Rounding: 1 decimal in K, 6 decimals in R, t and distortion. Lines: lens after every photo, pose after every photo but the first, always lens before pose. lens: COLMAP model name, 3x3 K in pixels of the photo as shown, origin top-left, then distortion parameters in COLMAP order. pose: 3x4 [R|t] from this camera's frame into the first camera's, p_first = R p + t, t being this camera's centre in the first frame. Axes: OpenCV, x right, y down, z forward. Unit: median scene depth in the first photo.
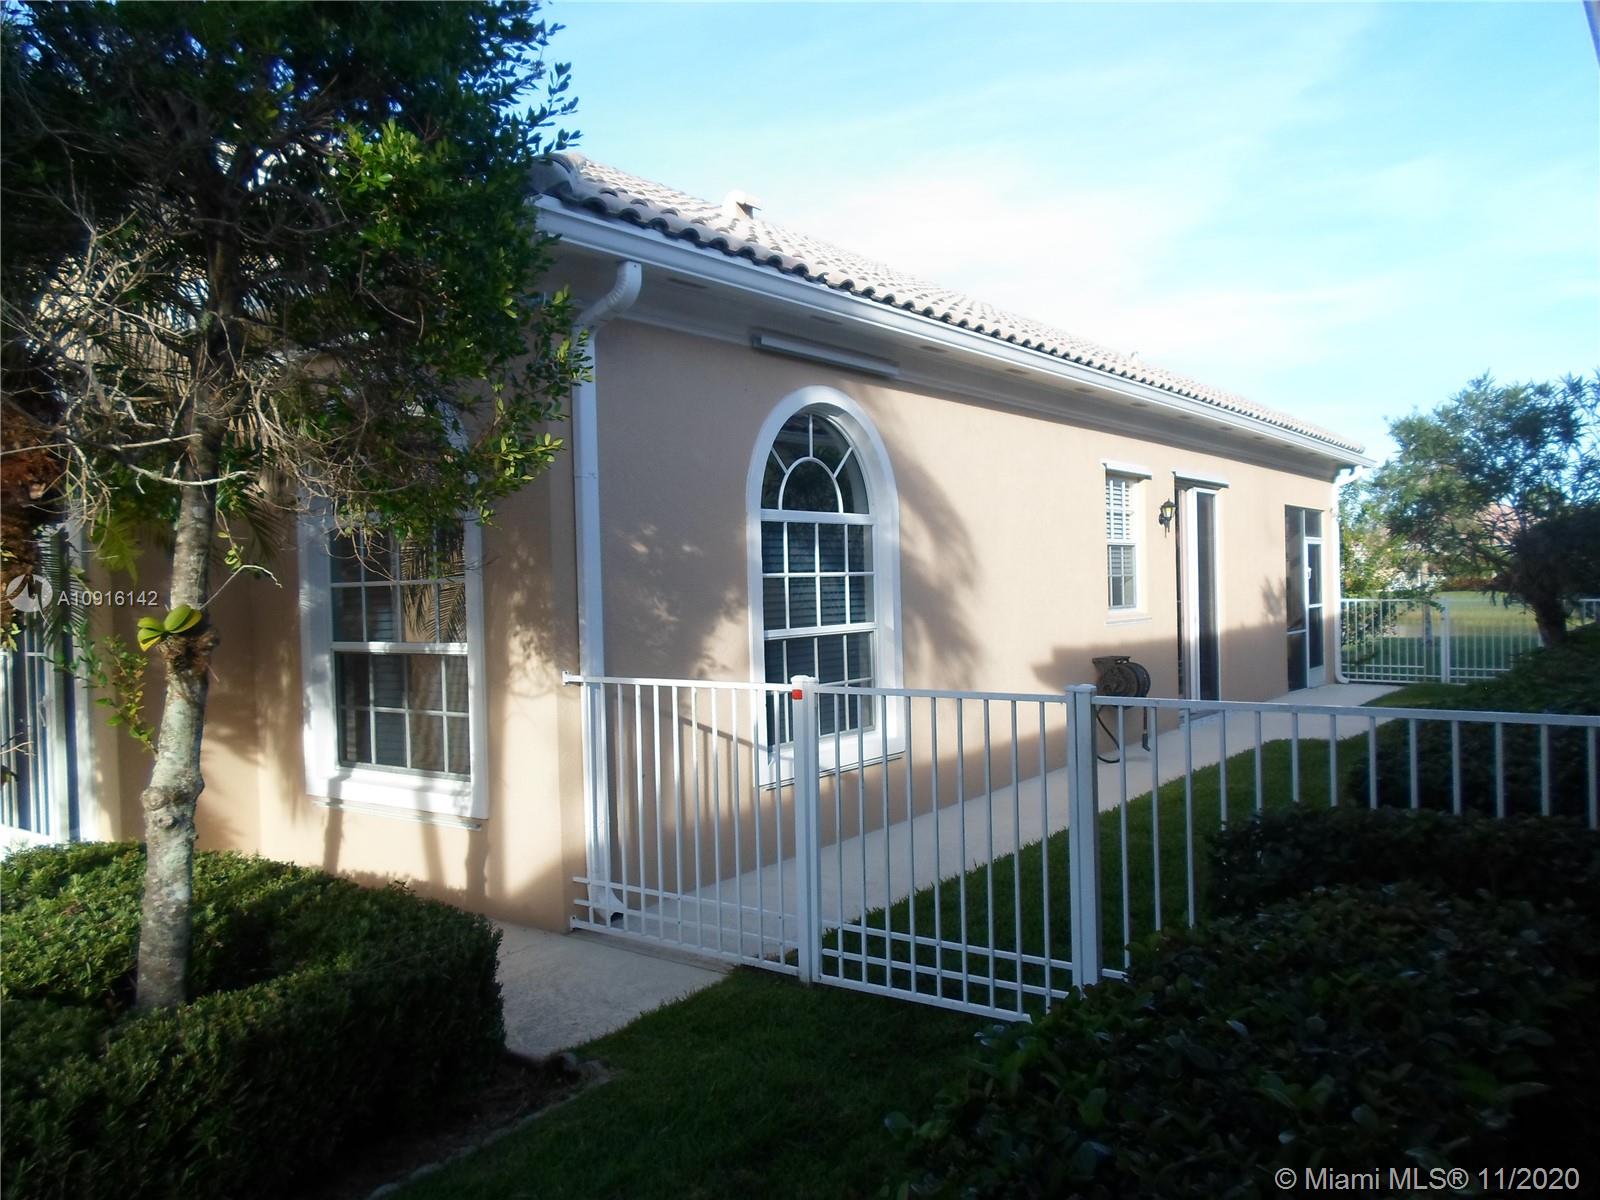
lens RADIAL K [[1227.3, 0, 799.5], [0, 1227.3, 597.7], [0, 0, 1]] dist [-0.036811, -0.003288]
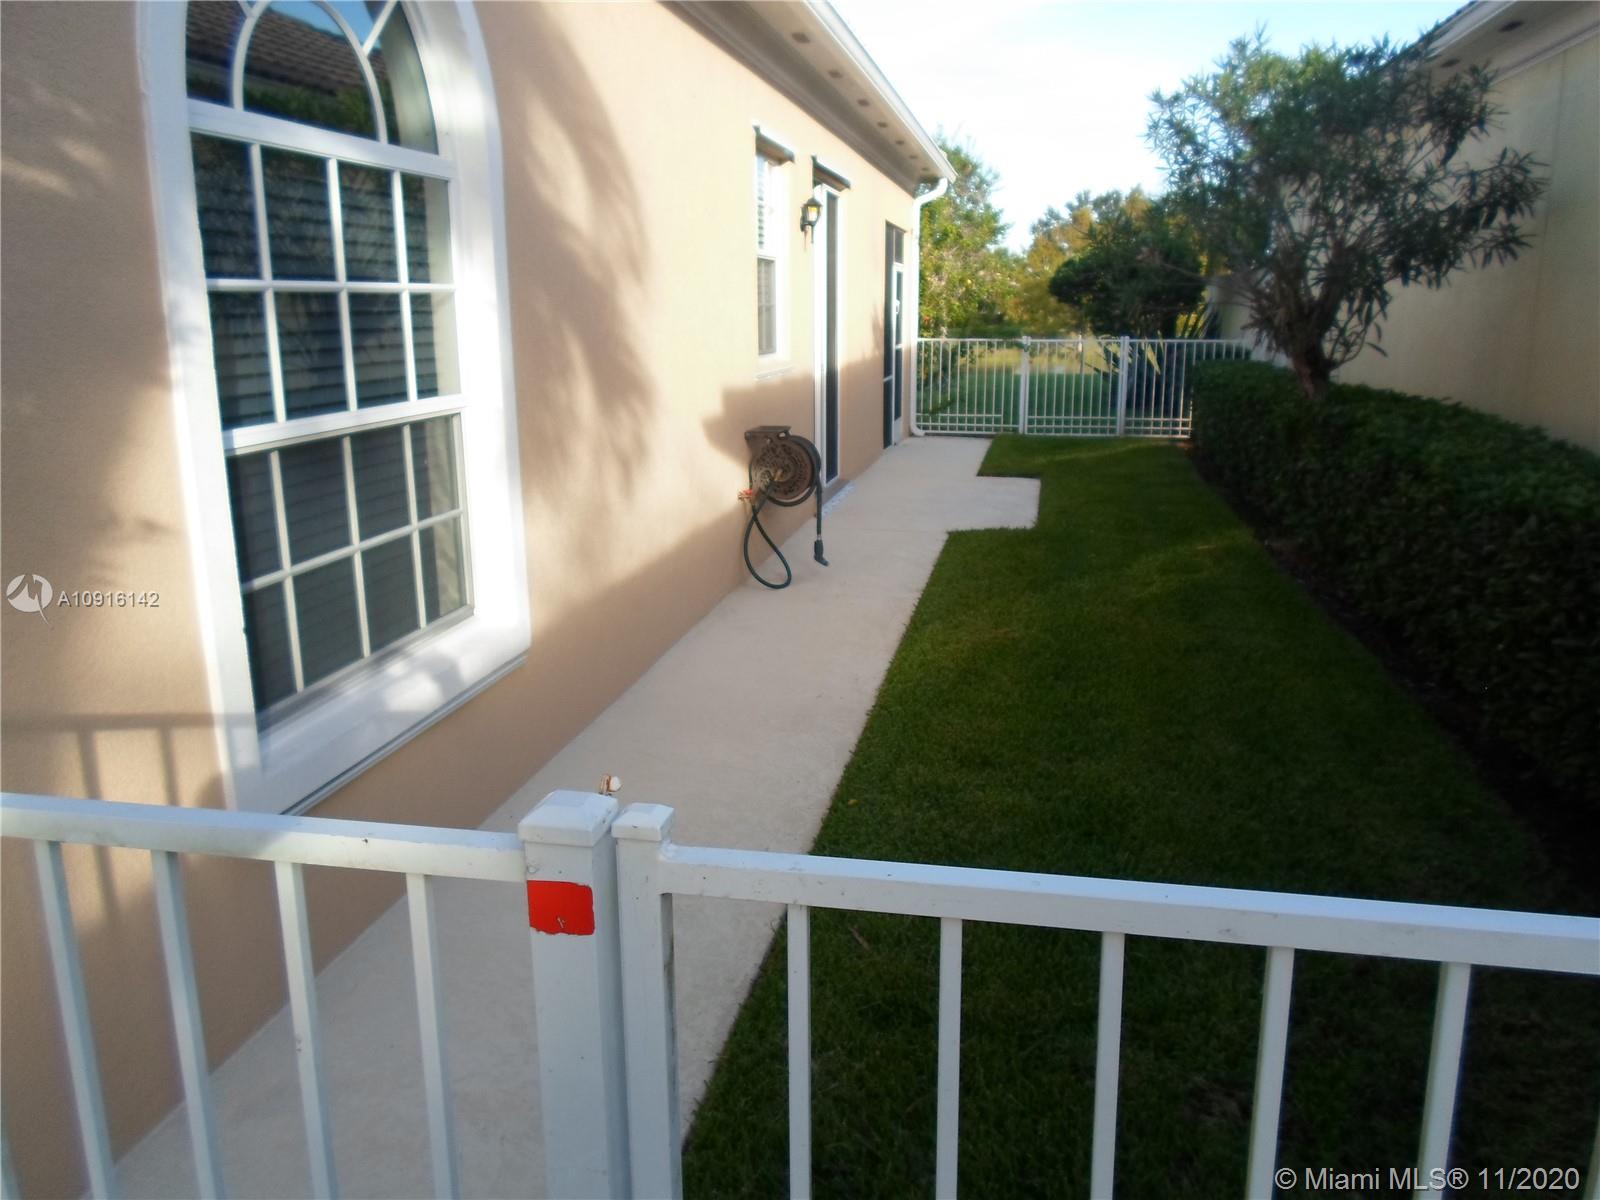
lens RADIAL K [[1227.3, 0, 804.8], [0, 1227.3, 594.1], [0, 0, 1]] dist [-0.036811, -0.003288]
pose [[0.900926, -0.085886, 0.425389, -0.018477], [-0.004869, 0.978159, 0.207802, -0.002086], [-0.433946, -0.189286, 0.880830, 0.344219]]
